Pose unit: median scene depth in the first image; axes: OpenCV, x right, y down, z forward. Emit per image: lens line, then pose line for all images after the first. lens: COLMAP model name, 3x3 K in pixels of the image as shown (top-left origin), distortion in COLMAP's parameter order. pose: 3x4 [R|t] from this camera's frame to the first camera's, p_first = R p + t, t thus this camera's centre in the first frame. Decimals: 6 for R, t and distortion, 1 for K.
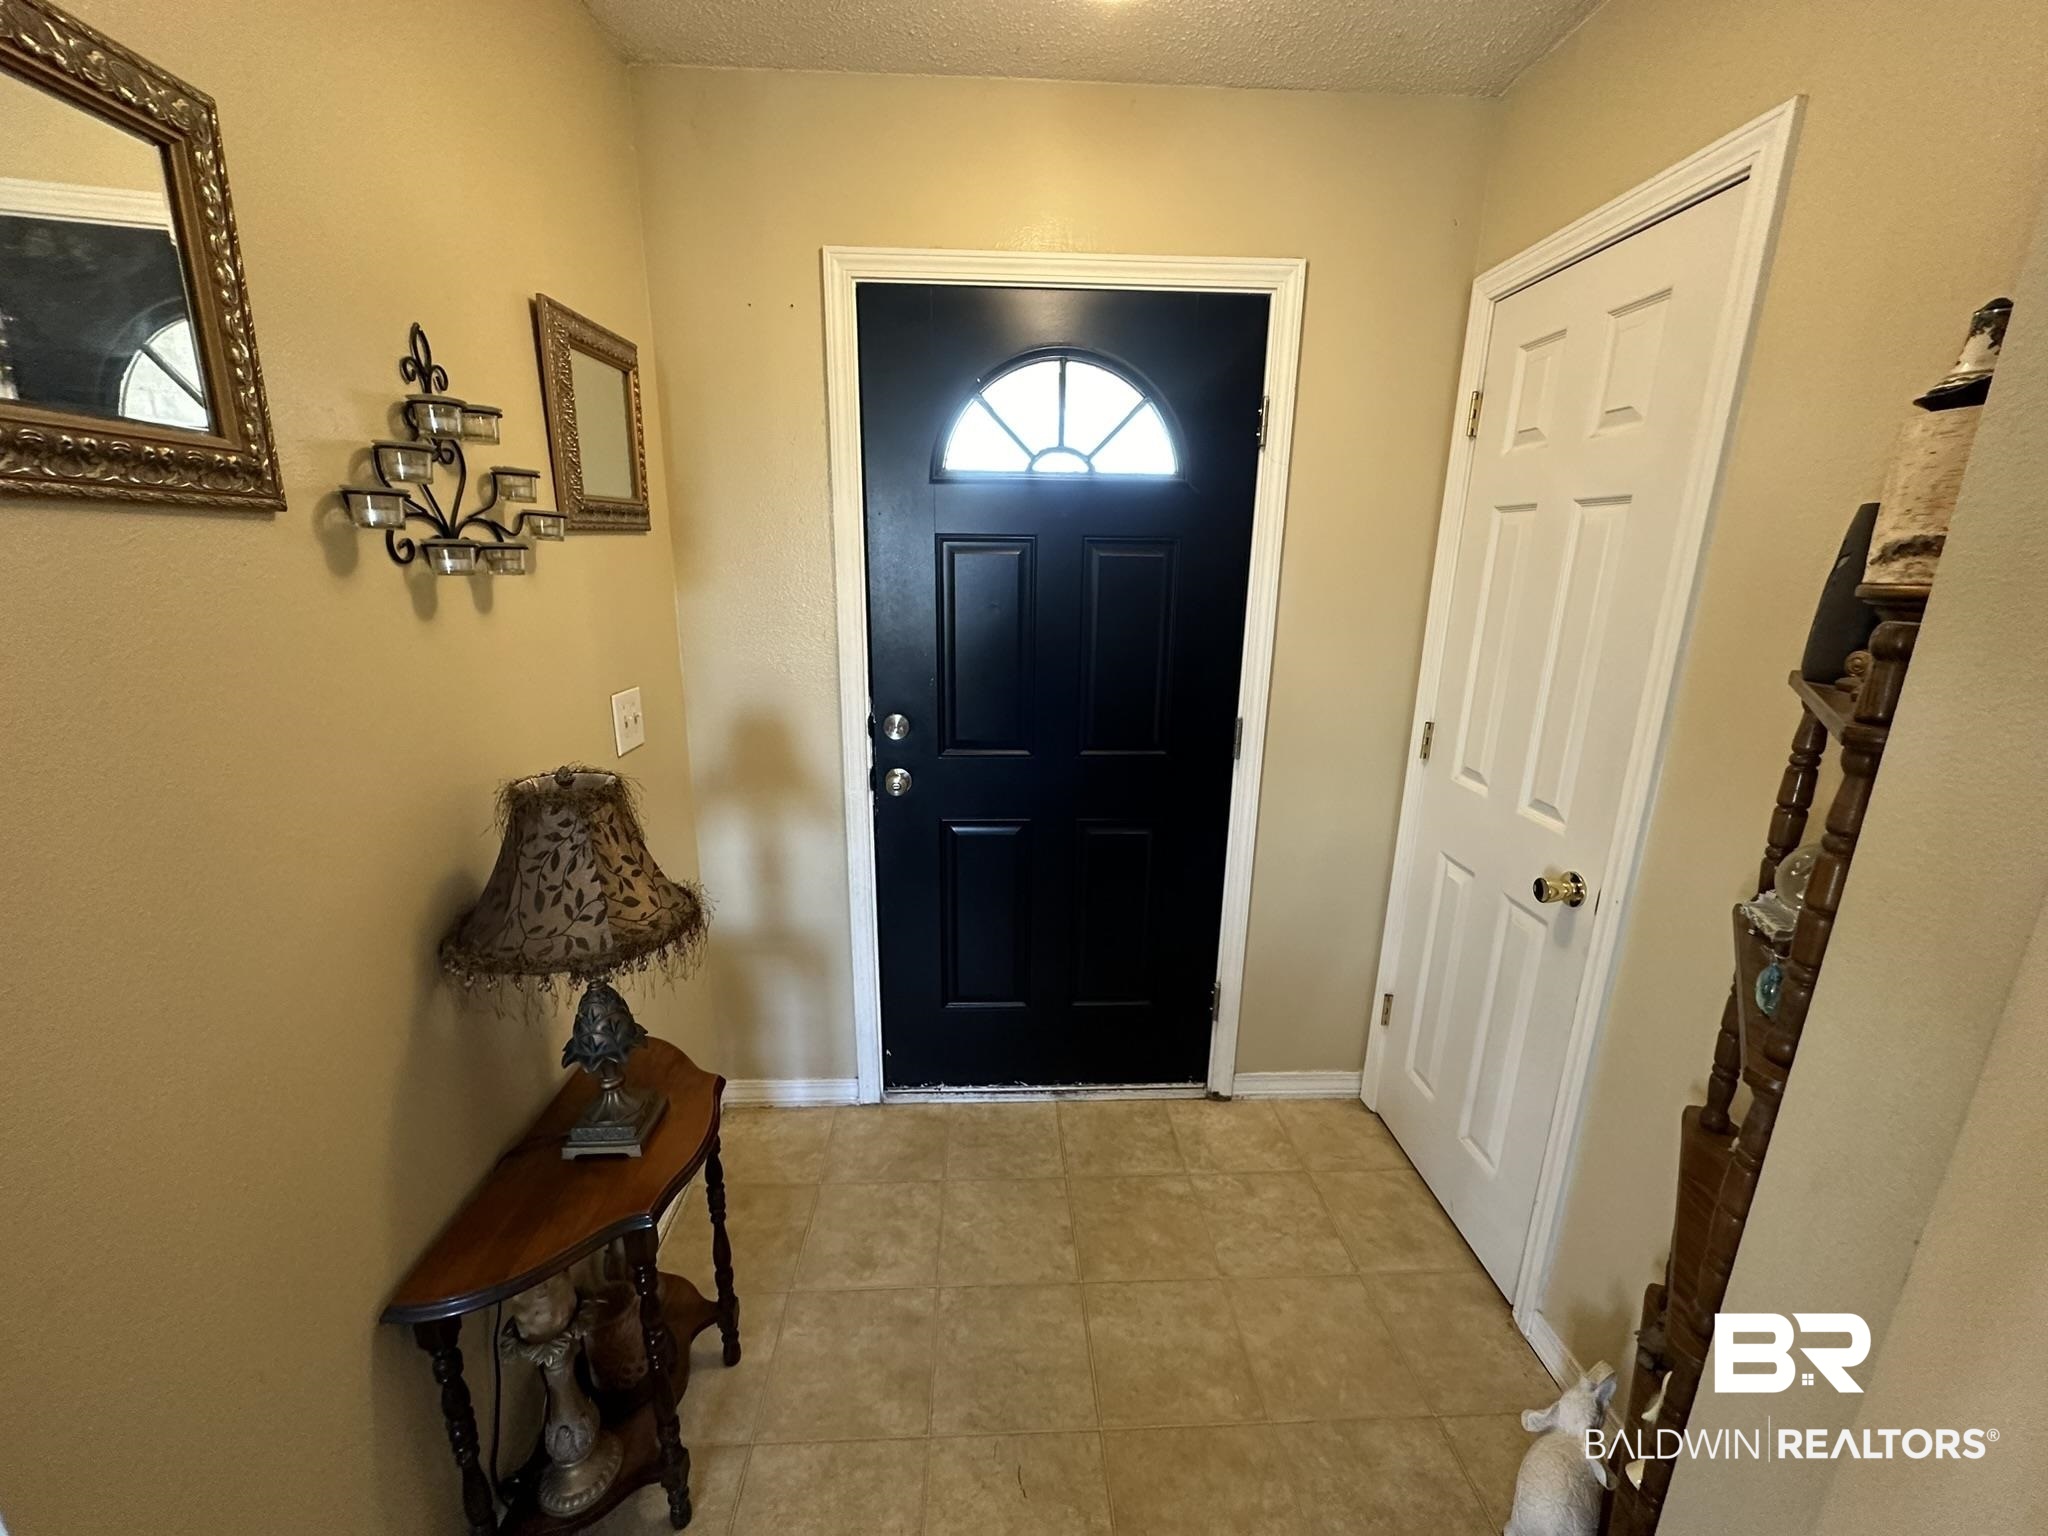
lens RADIAL K [[813.0, 0, 1026.2], [0, 813.0, 767.2], [0, 0, 1]] dist [0.002632, 0.000175]
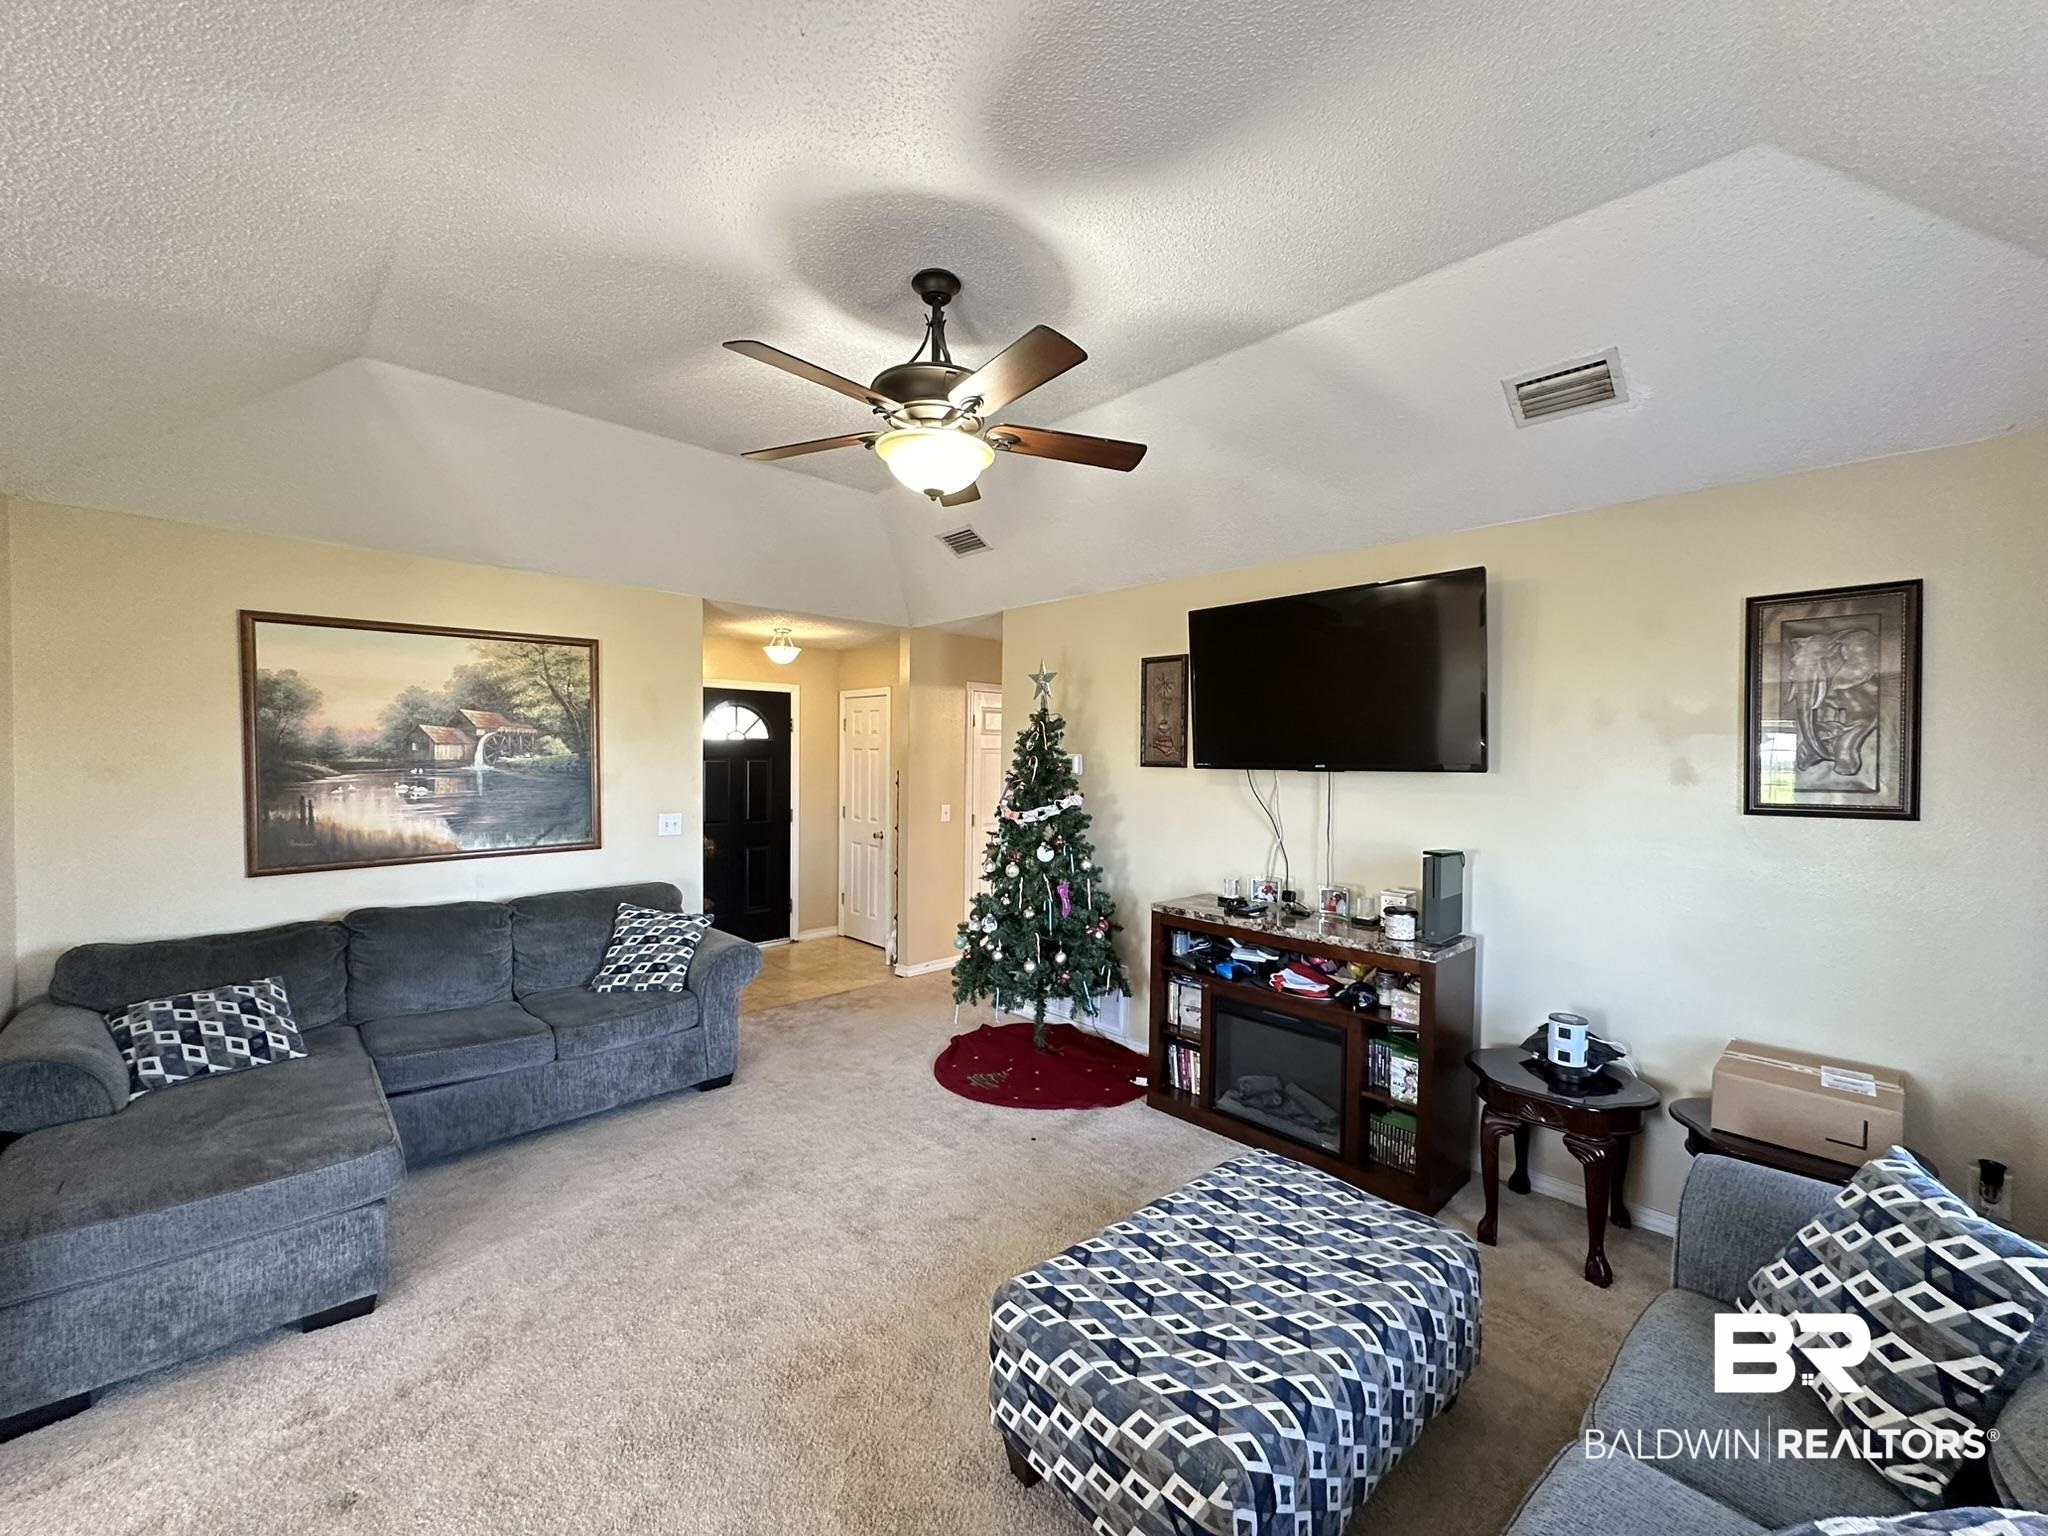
lens RADIAL K [[813.0, 0, 1019.6], [0, 813.0, 767.0], [0, 0, 1]] dist [0.002632, 0.000175]
pose [[0.748668, -0.022200, 0.662573, -1.314639], [0.167335, 0.973405, -0.156464, 0.475917], [-0.641479, 0.228011, 0.732473, -2.189368]]
